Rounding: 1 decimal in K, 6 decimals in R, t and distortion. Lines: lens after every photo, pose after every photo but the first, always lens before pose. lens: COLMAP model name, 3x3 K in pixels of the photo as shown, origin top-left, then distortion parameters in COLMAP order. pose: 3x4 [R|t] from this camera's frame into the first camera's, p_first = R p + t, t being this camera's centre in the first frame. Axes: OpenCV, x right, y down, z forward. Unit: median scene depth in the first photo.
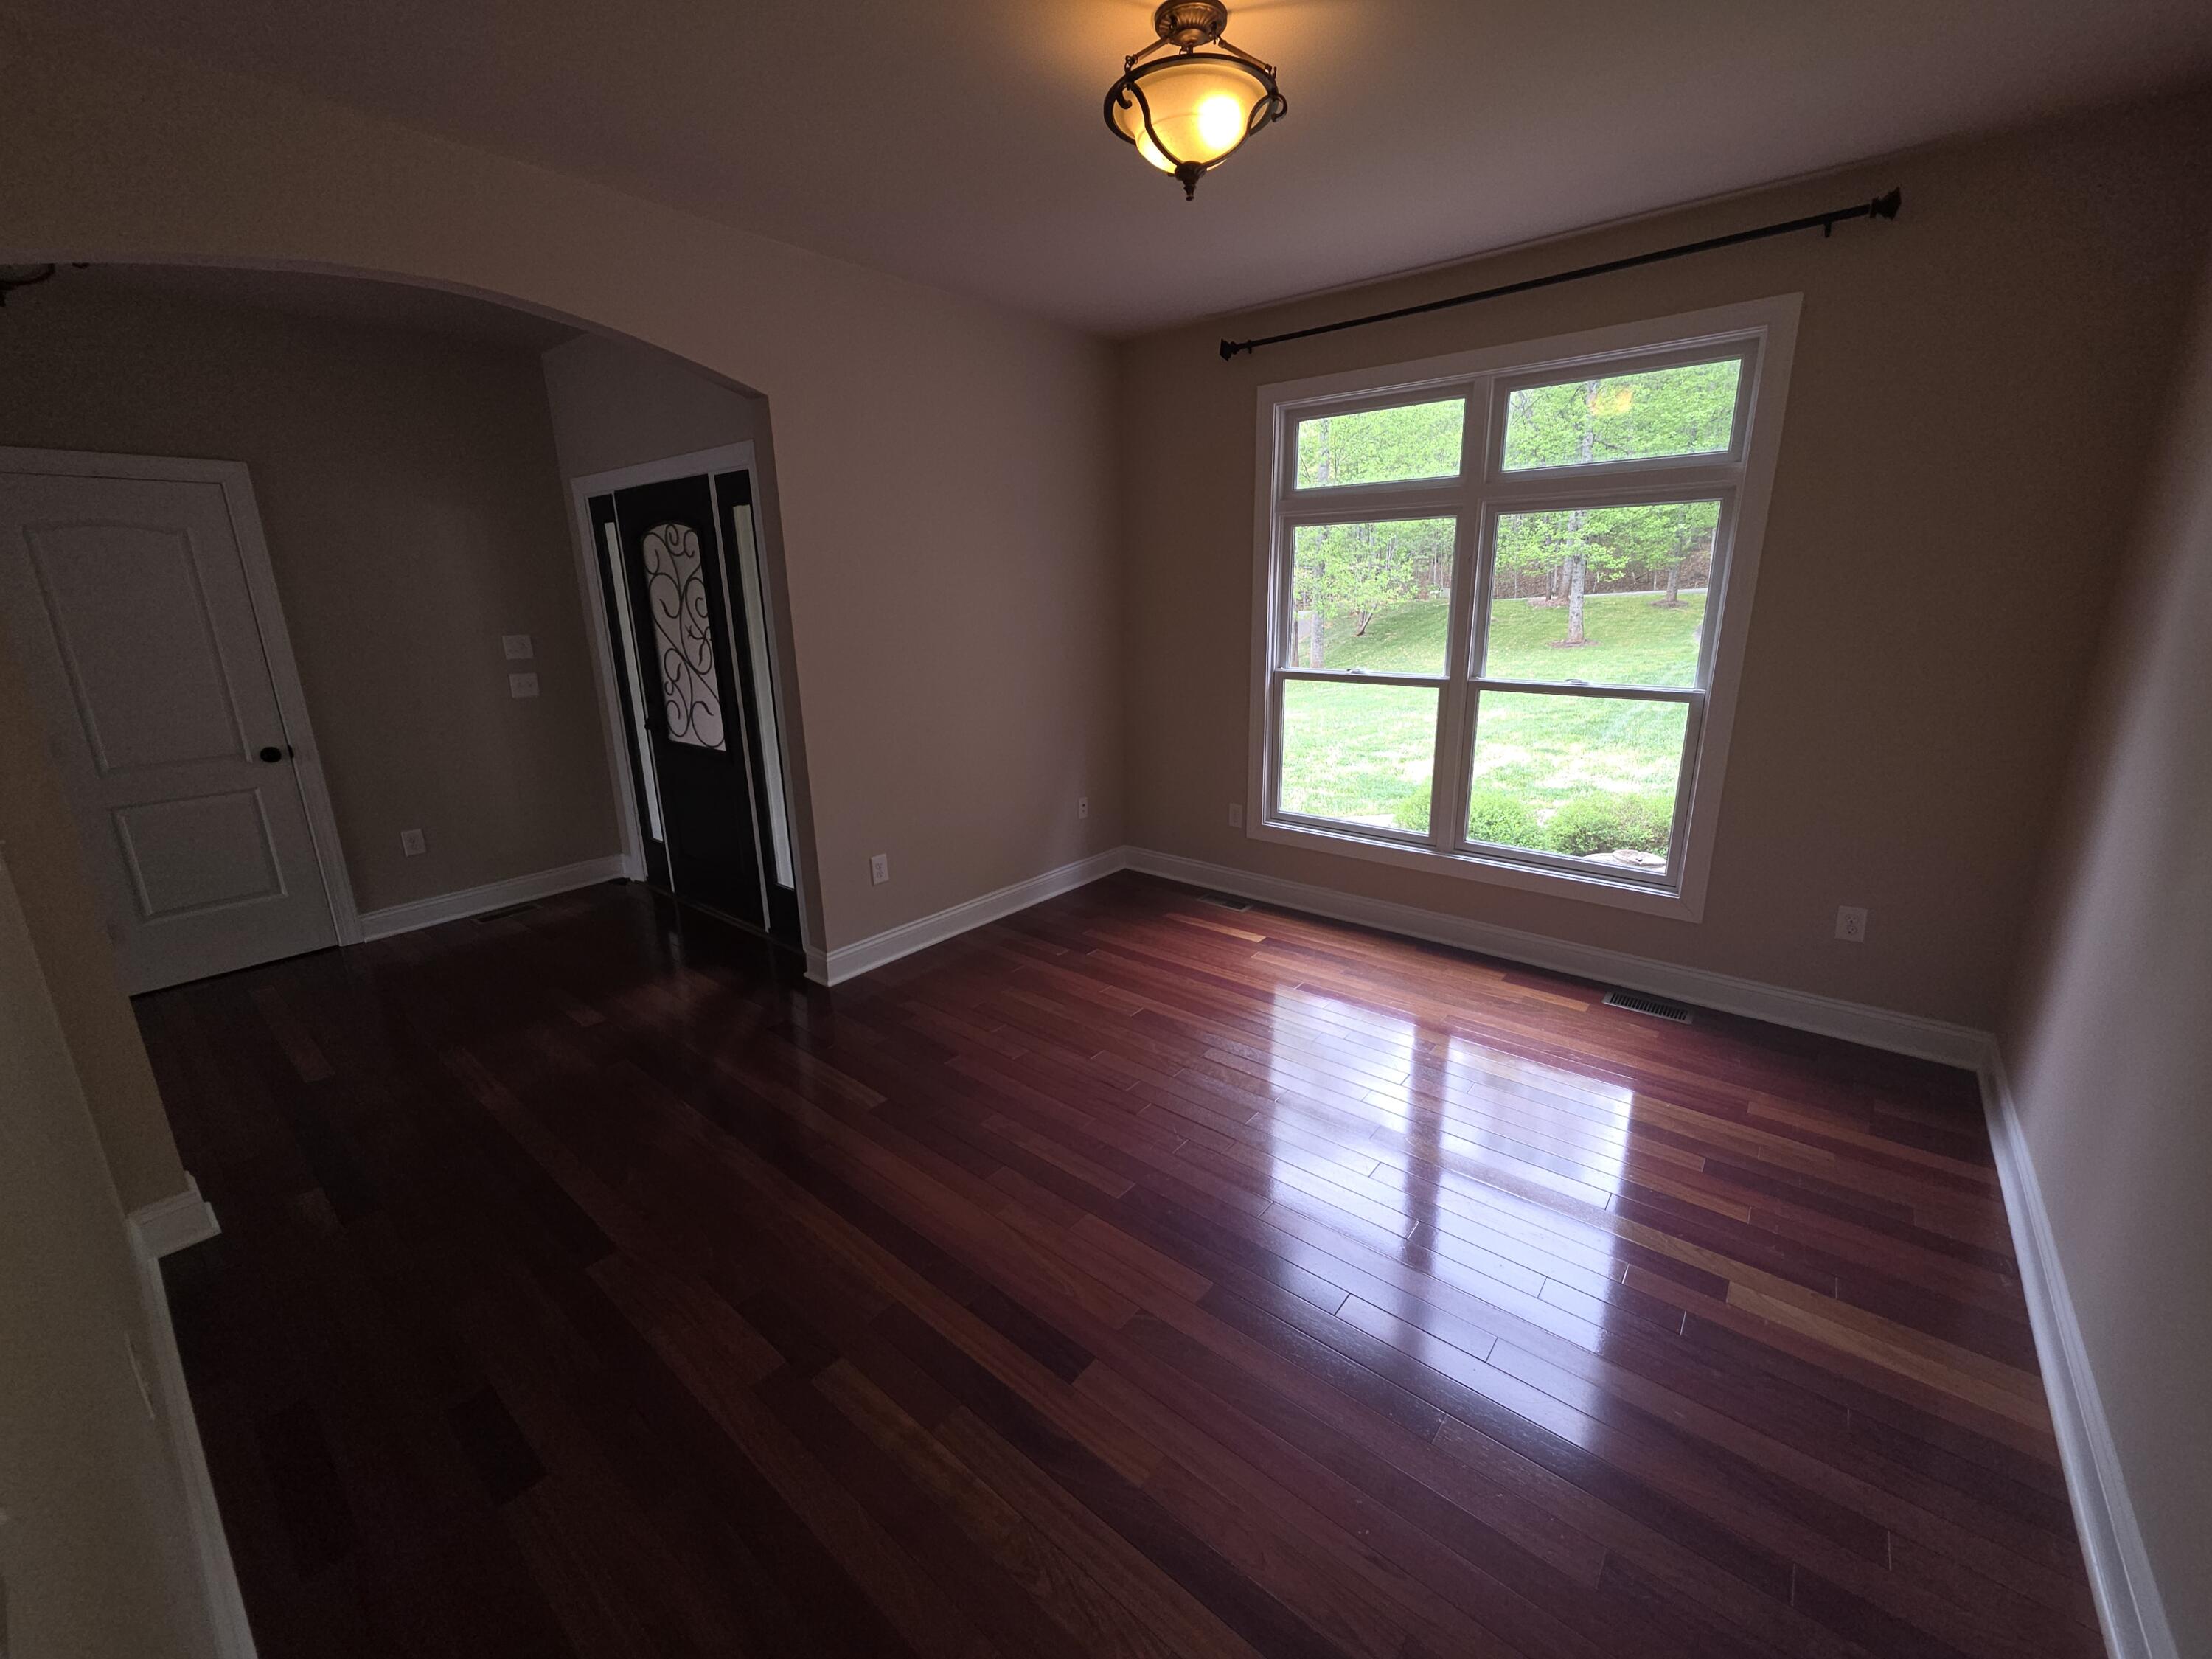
lens RADIAL K [[886.0, 0, 1116.2], [0, 886.0, 831.3], [0, 0, 1]] dist [-0.000081, 0.000217]
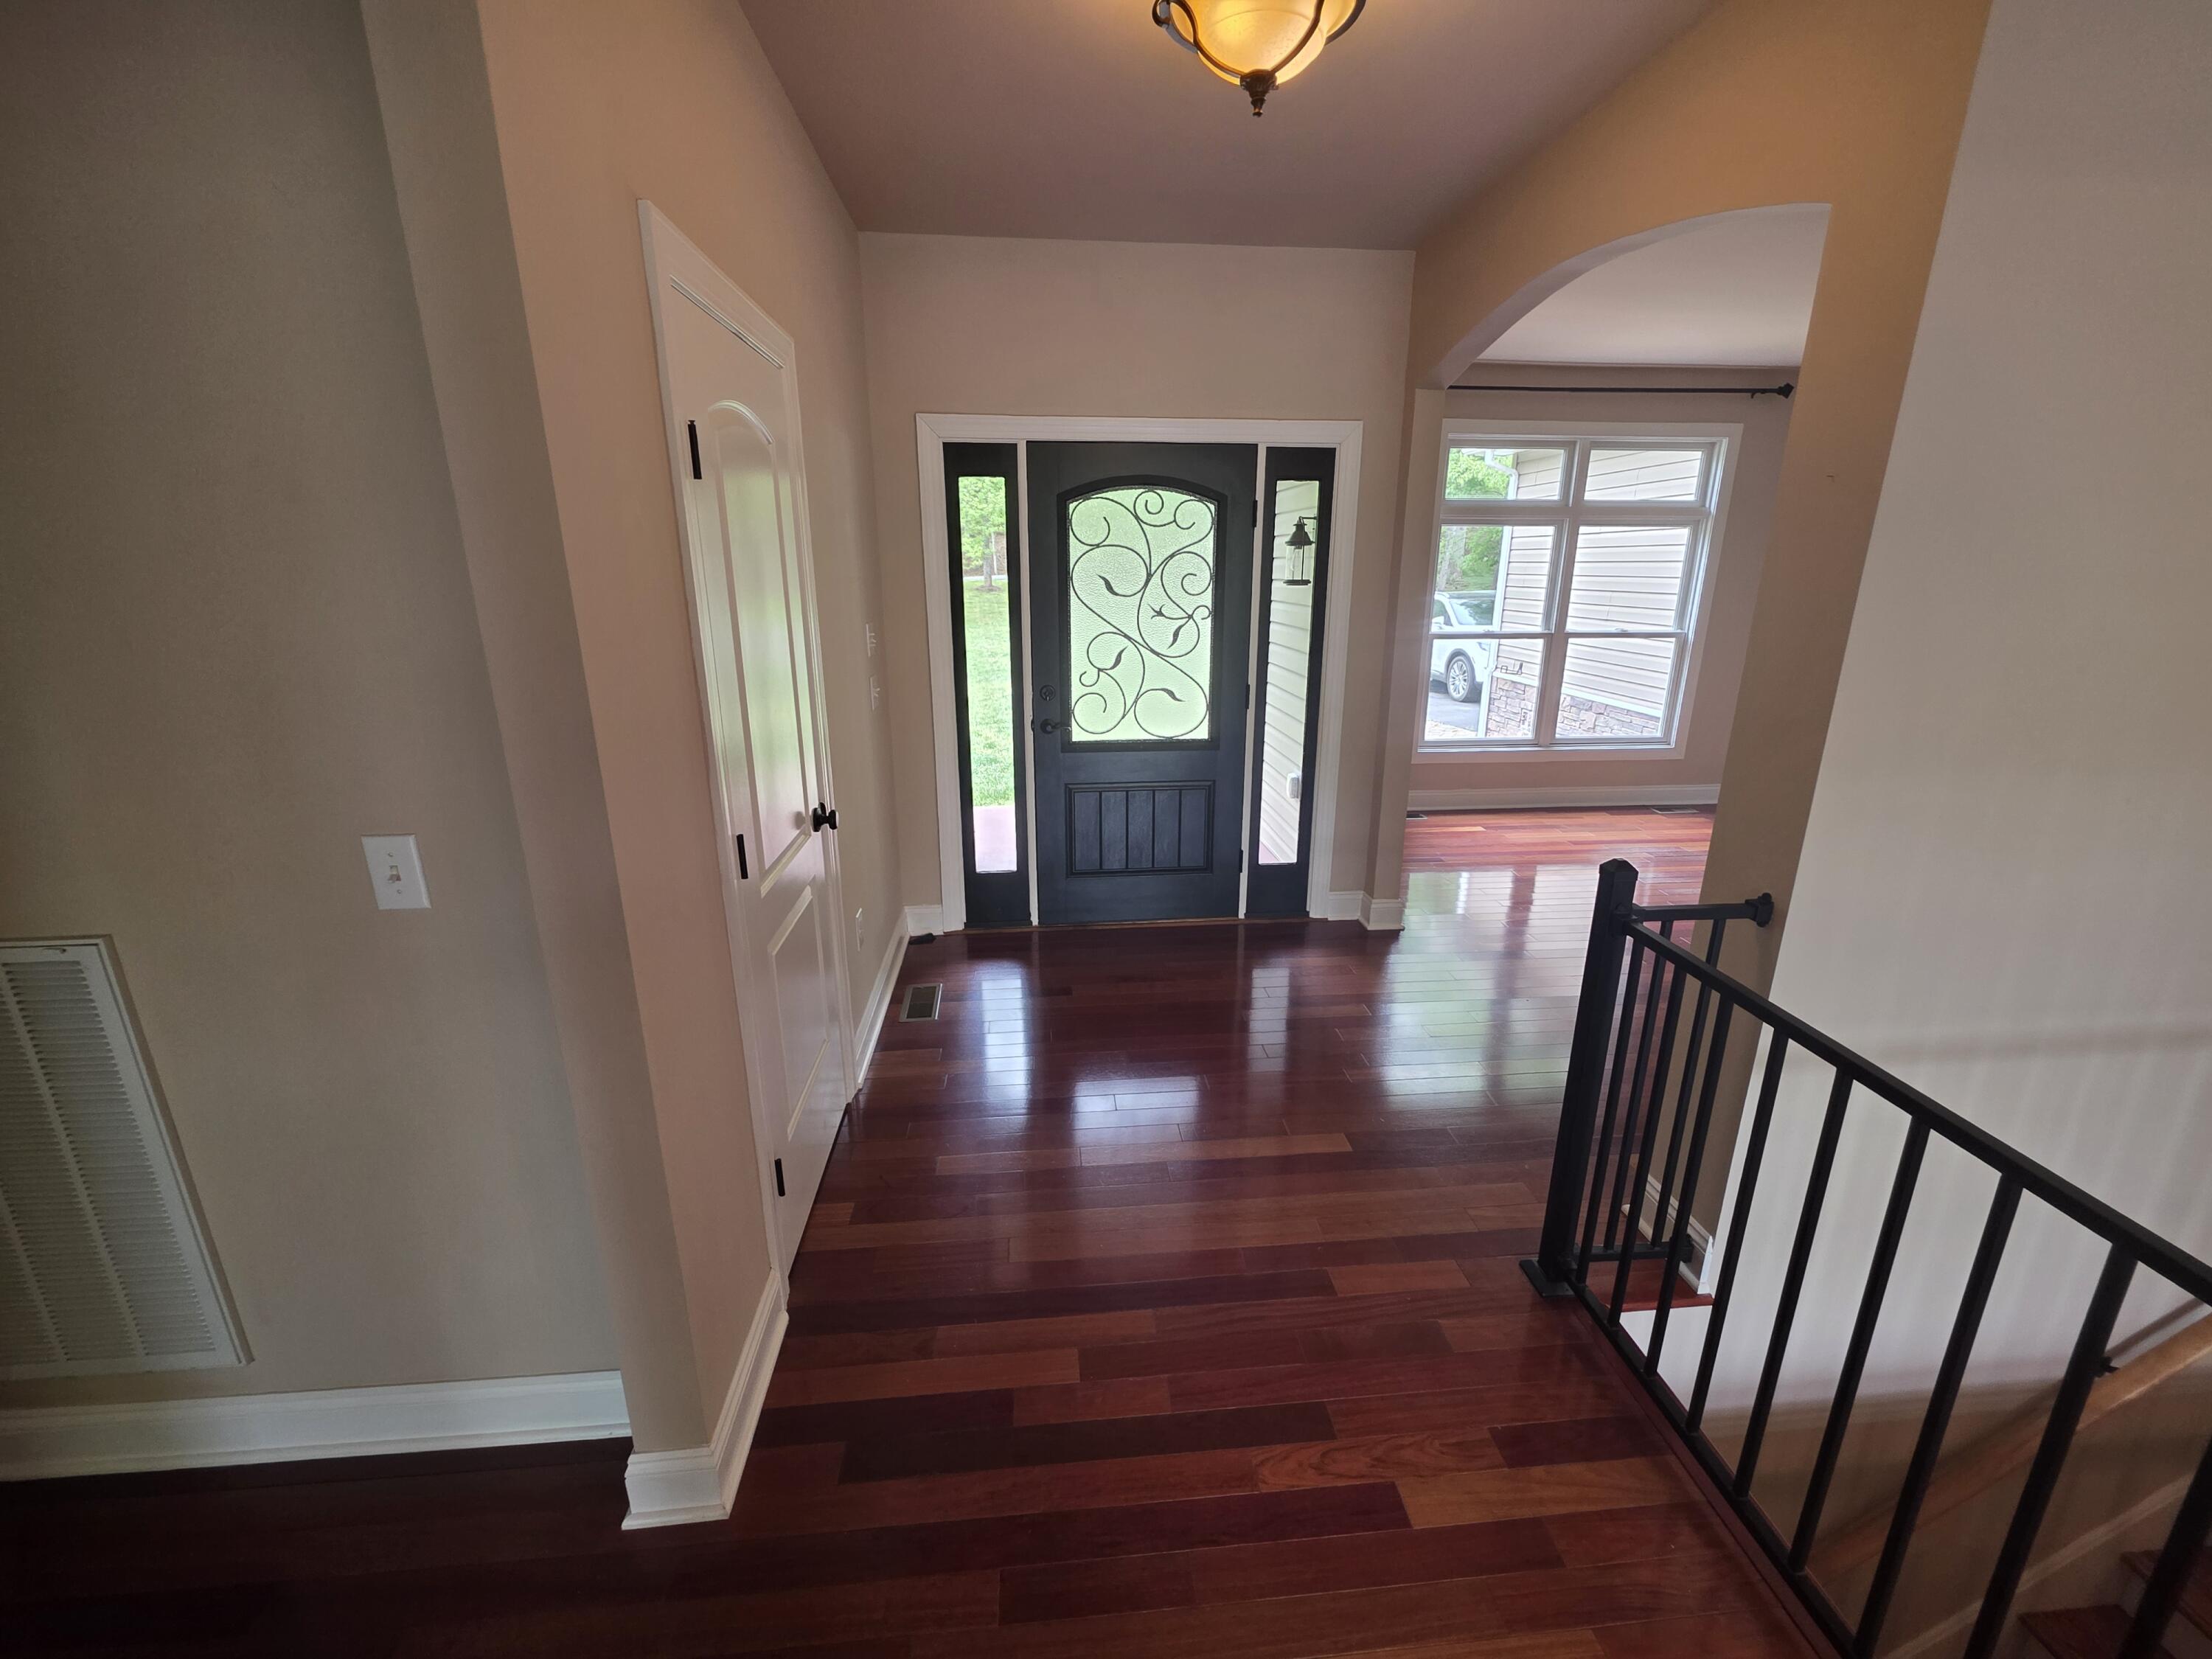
lens RADIAL K [[886.0, 0, 1115.0], [0, 886.0, 828.0], [0, 0, 1]] dist [-0.000081, 0.000217]
pose [[0.707499, -0.185375, 0.681969, -1.299718], [0.174634, 0.980917, 0.085464, -0.104673], [-0.684798, 0.058629, 0.726371, 0.431968]]
